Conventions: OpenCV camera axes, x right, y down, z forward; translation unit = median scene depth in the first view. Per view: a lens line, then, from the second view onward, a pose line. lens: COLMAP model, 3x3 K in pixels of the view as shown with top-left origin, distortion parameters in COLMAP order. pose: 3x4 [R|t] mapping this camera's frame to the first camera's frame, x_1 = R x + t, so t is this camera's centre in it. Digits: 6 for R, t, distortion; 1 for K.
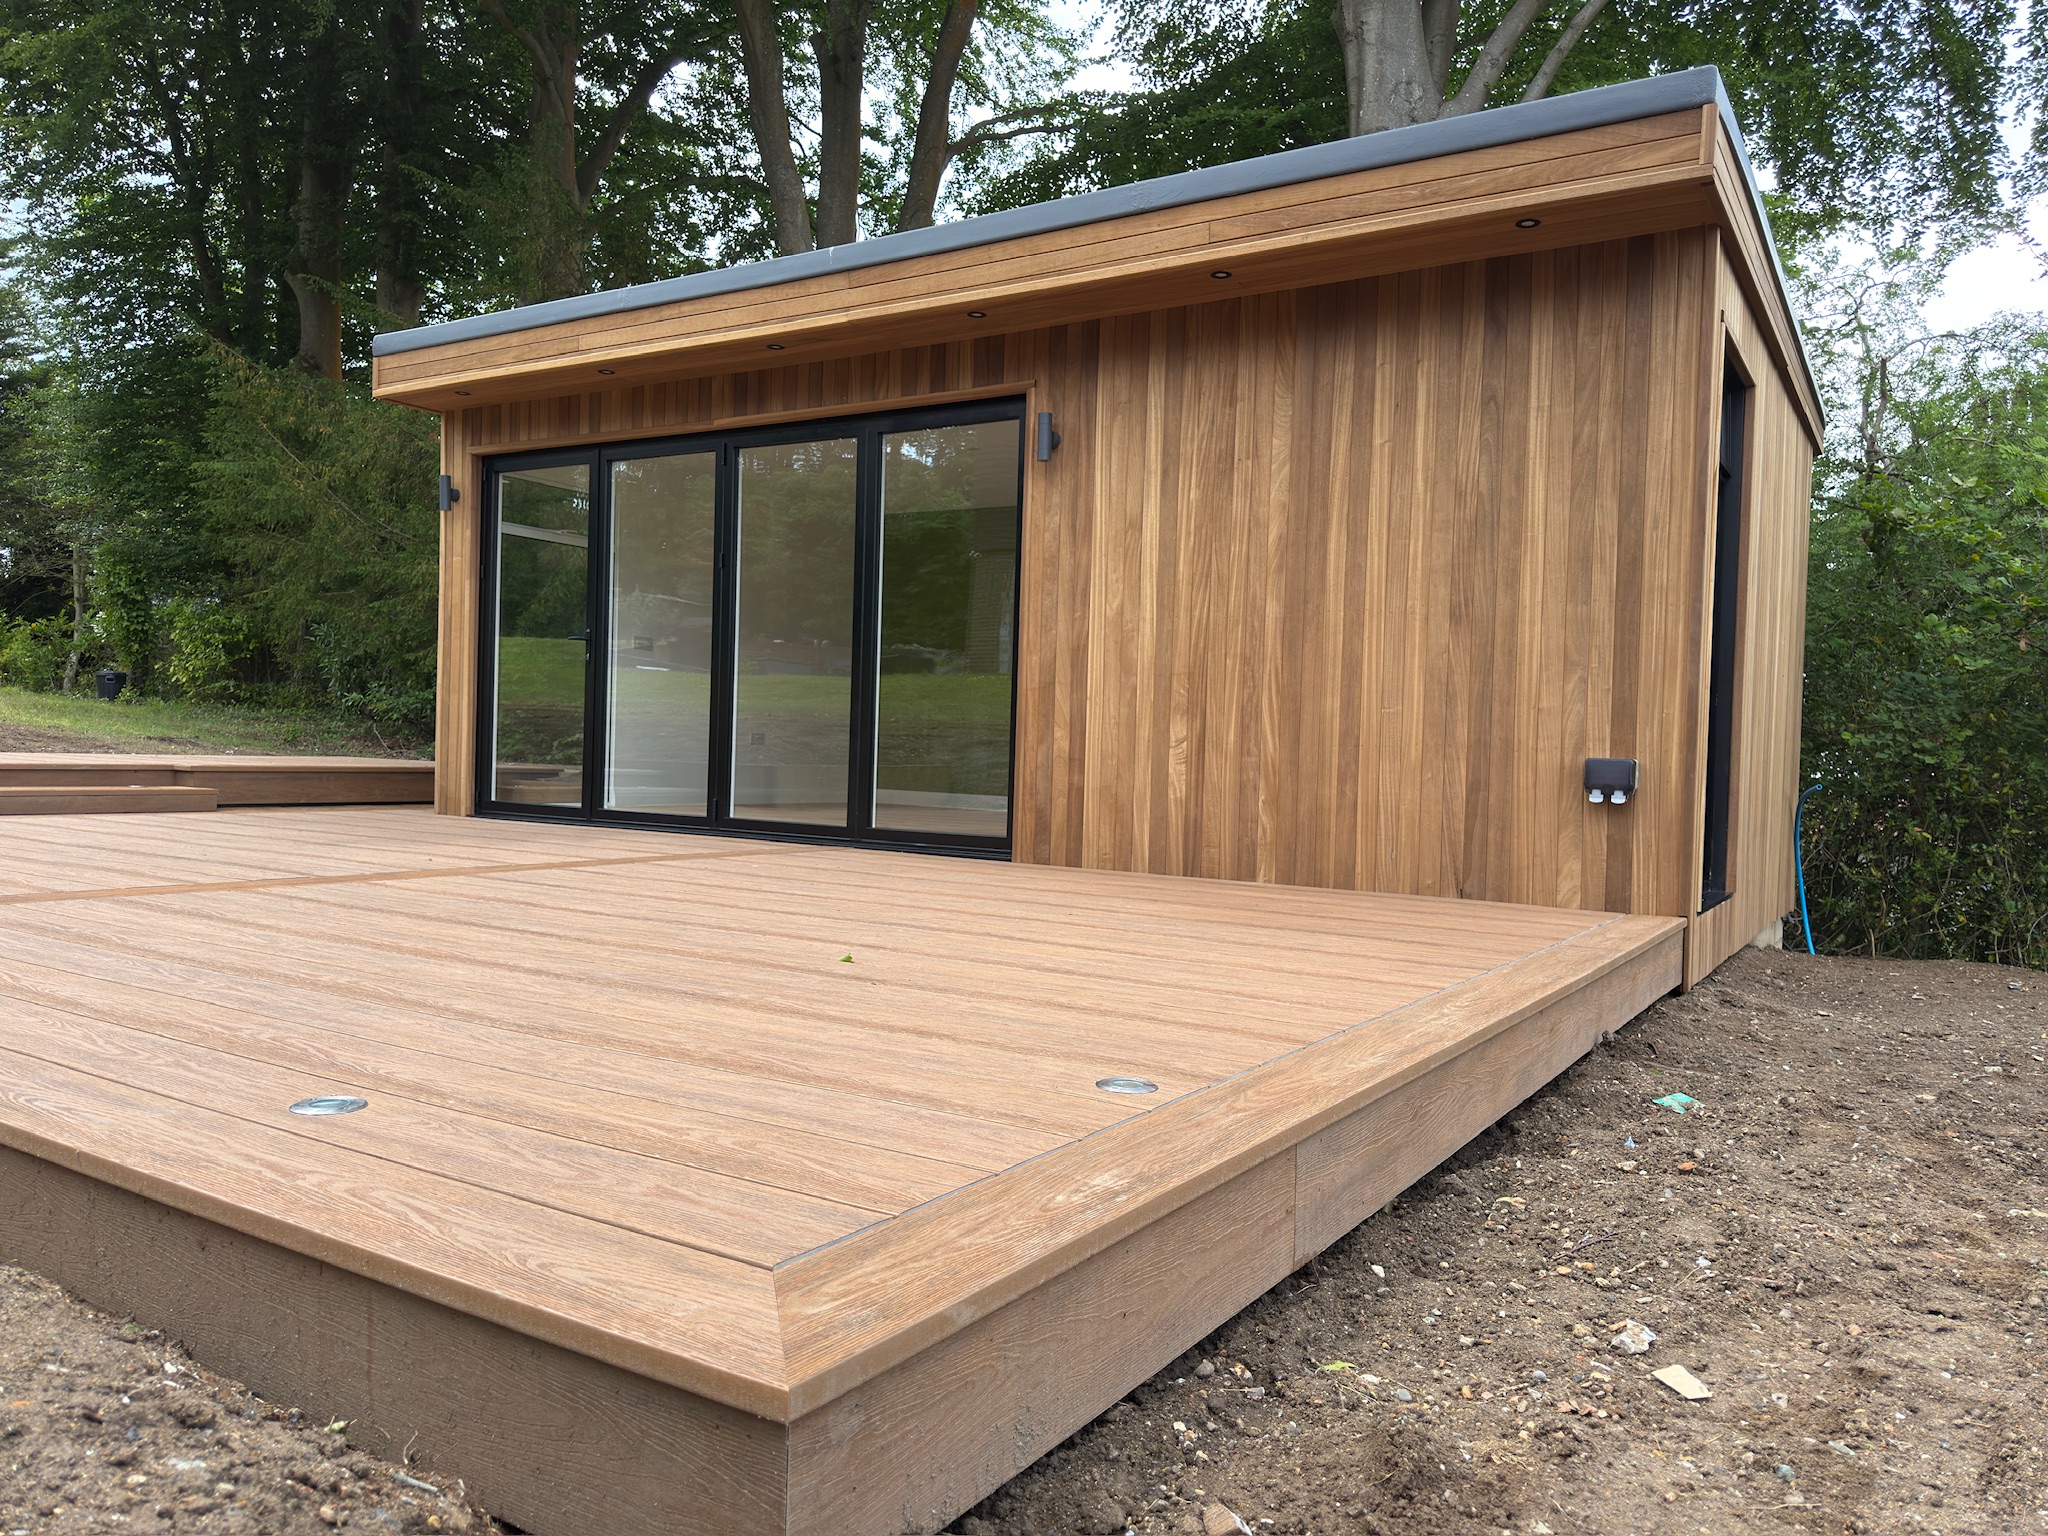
lens RADIAL K [[1437.8, 0, 1034.2], [0, 1437.8, 779.7], [0, 0, 1]] dist [0.045615, -0.046484]
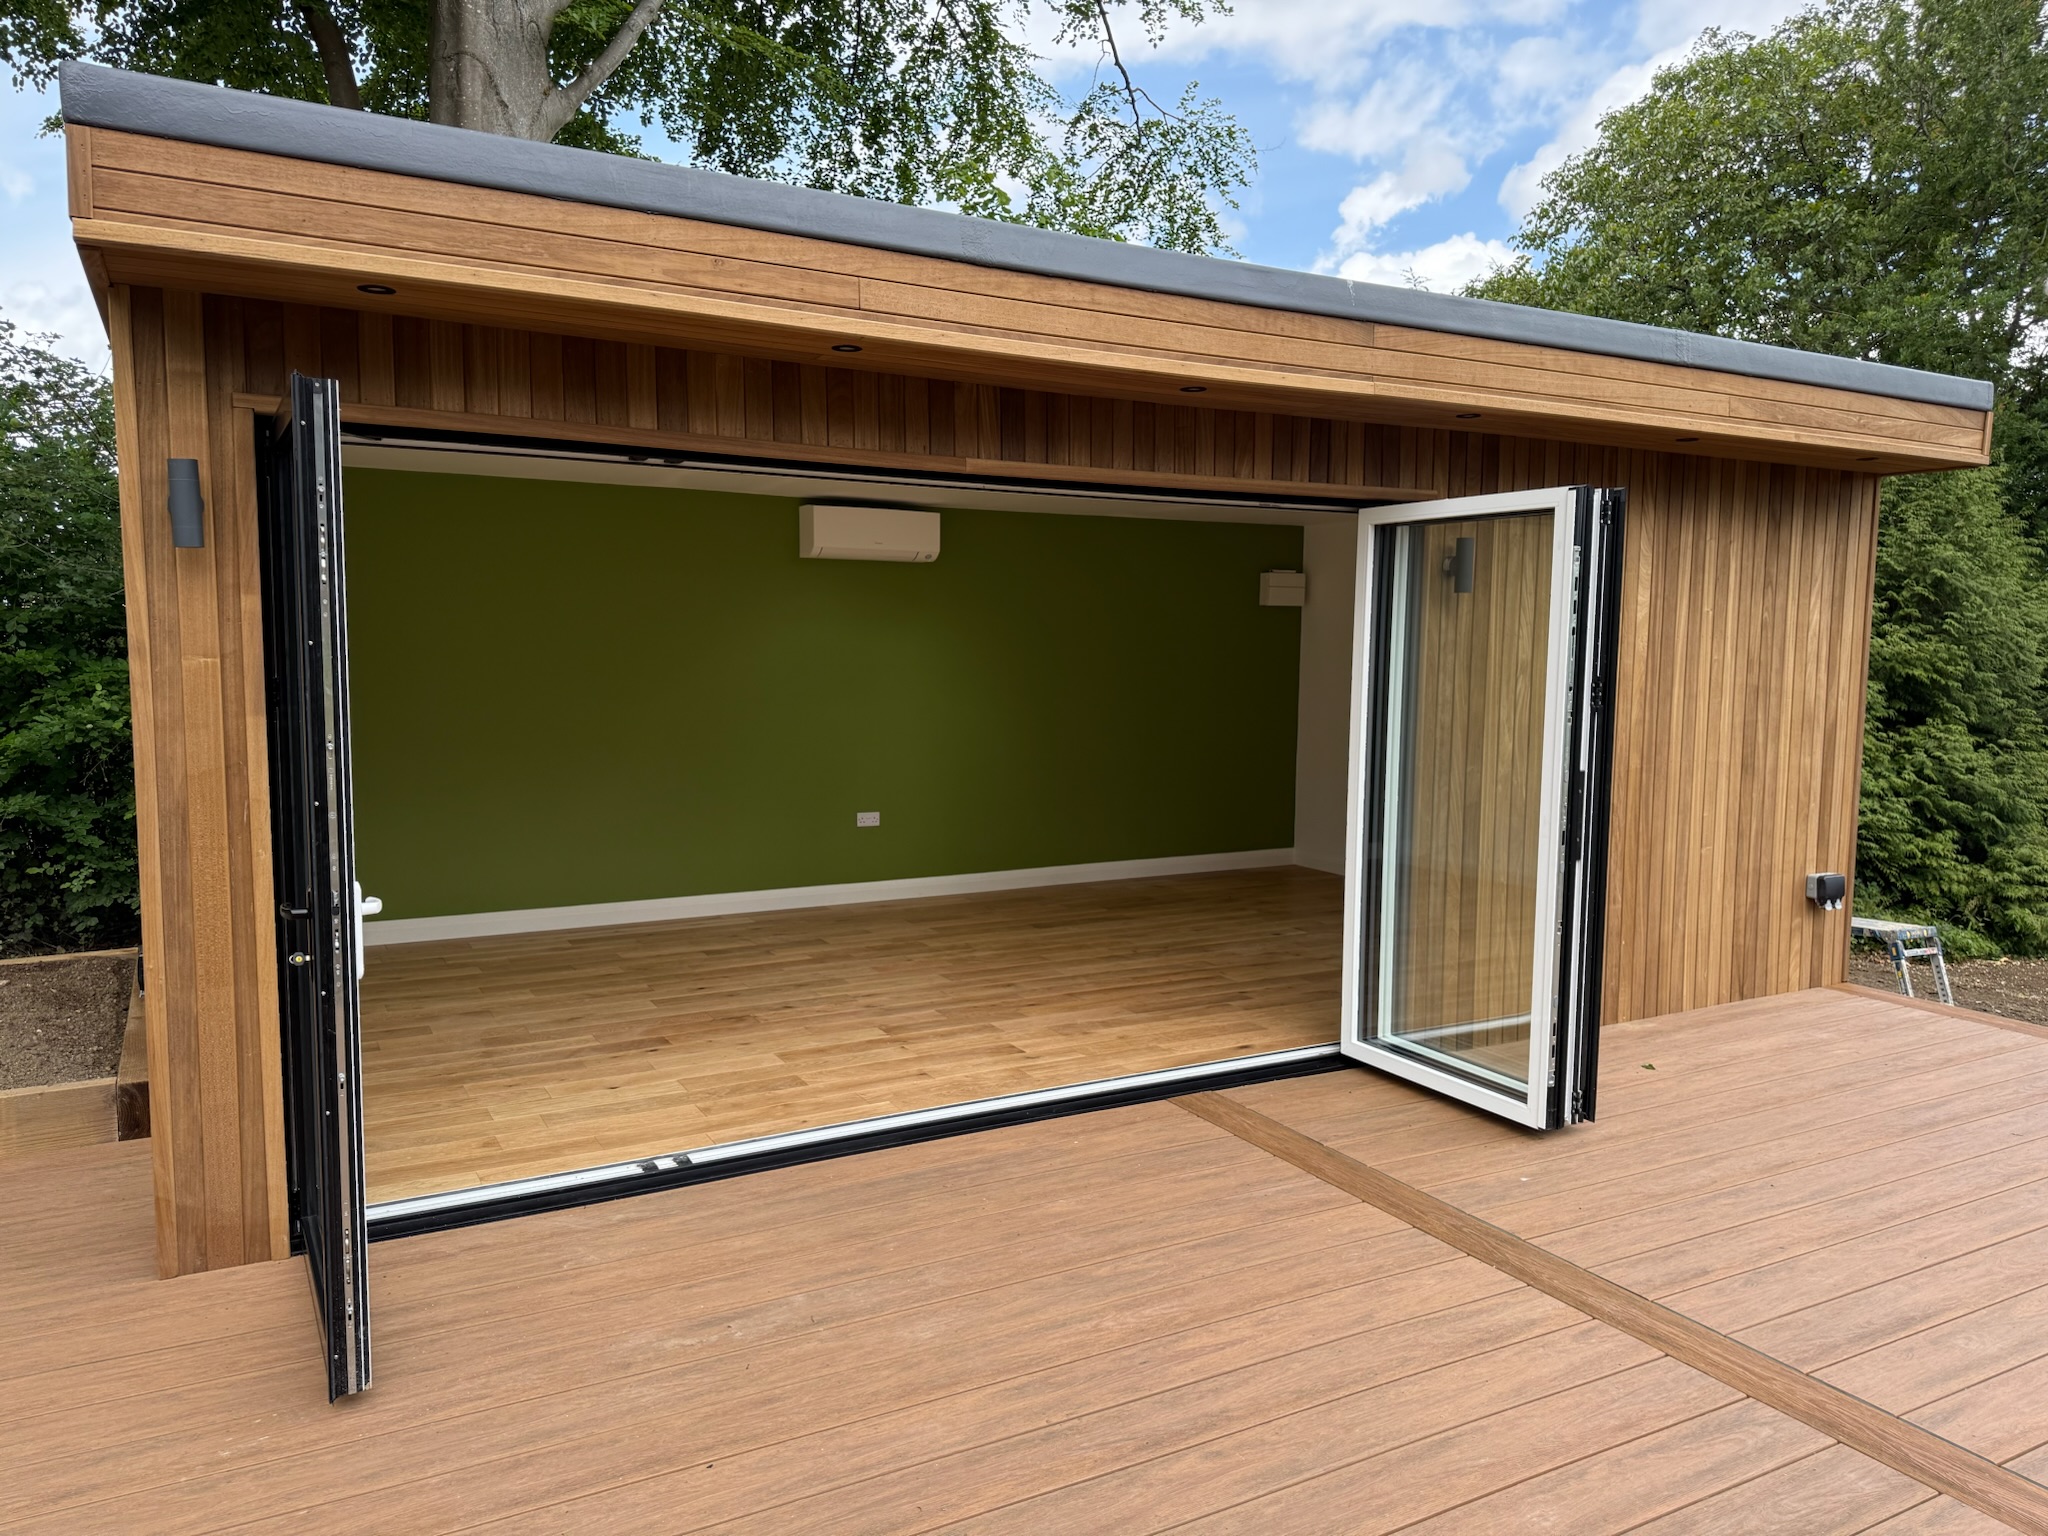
lens RADIAL K [[1437.8, 0, 1023.0], [0, 1437.8, 775.0], [0, 0, 1]] dist [0.045615, -0.046484]
pose [[0.485615, -0.113546, 0.866767, -0.898394], [0.022585, 0.992827, 0.117406, -0.227749], [-0.873881, -0.037438, 0.484697, 0.833063]]
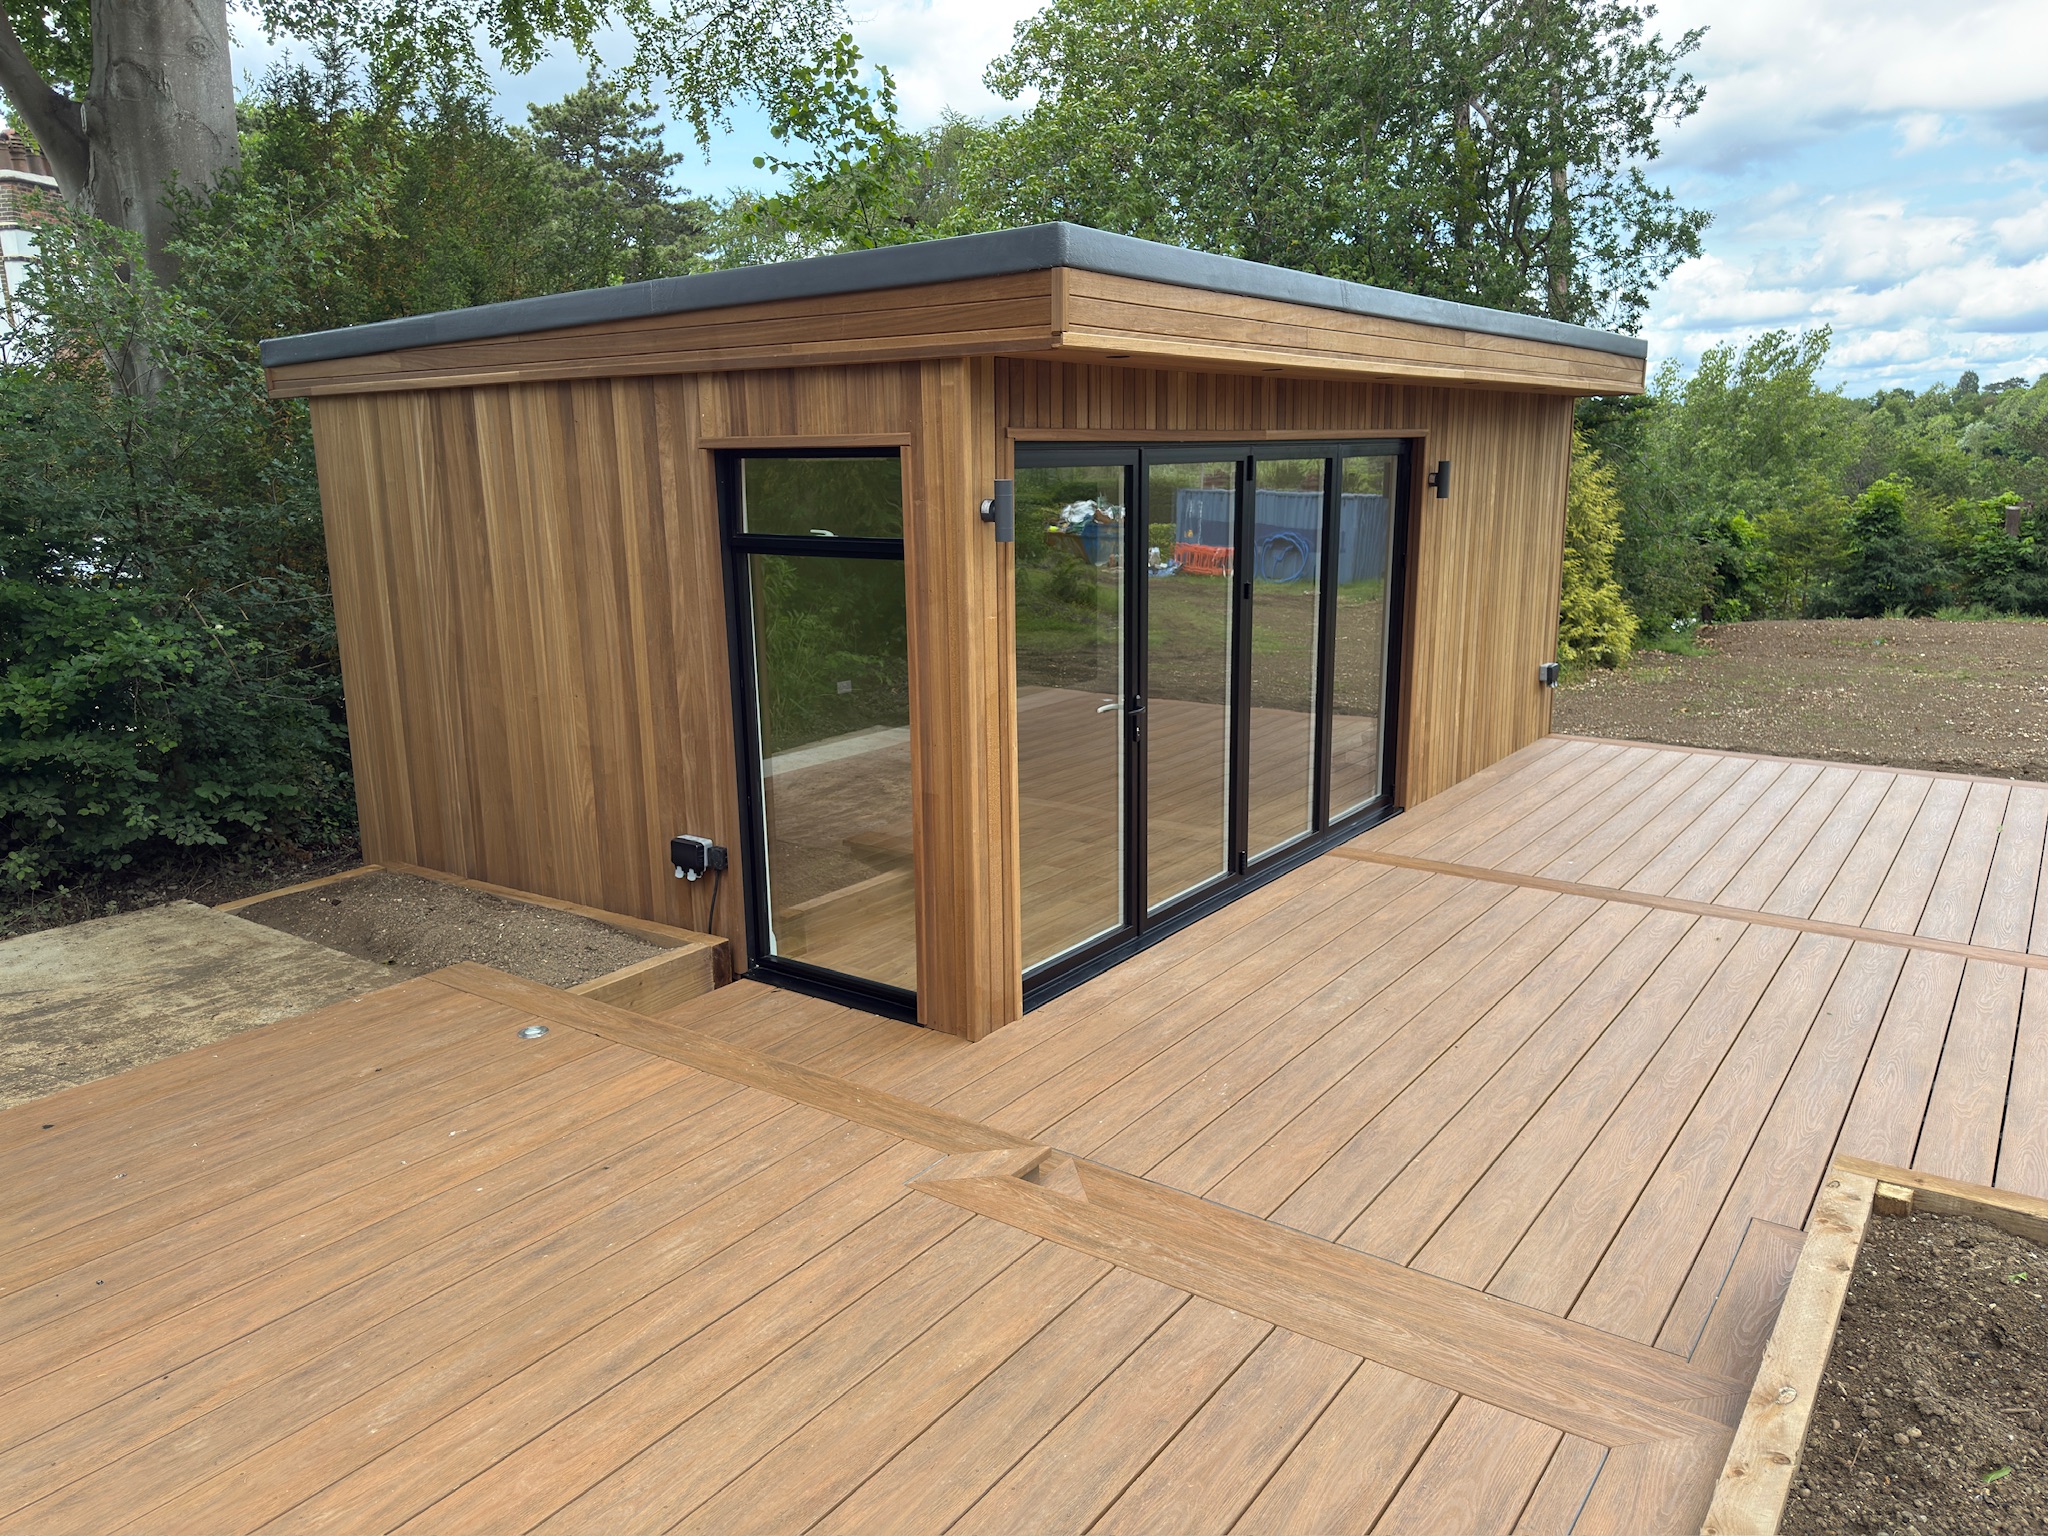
lens RADIAL K [[1437.8, 0, 1001.7], [0, 1437.8, 783.4], [0, 0, 1]] dist [0.045615, -0.046484]
pose [[0.078583, -0.257369, 0.963113, -1.357746], [0.038214, 0.966168, 0.255067, -0.328718], [-0.996175, 0.016761, 0.085760, 1.318897]]
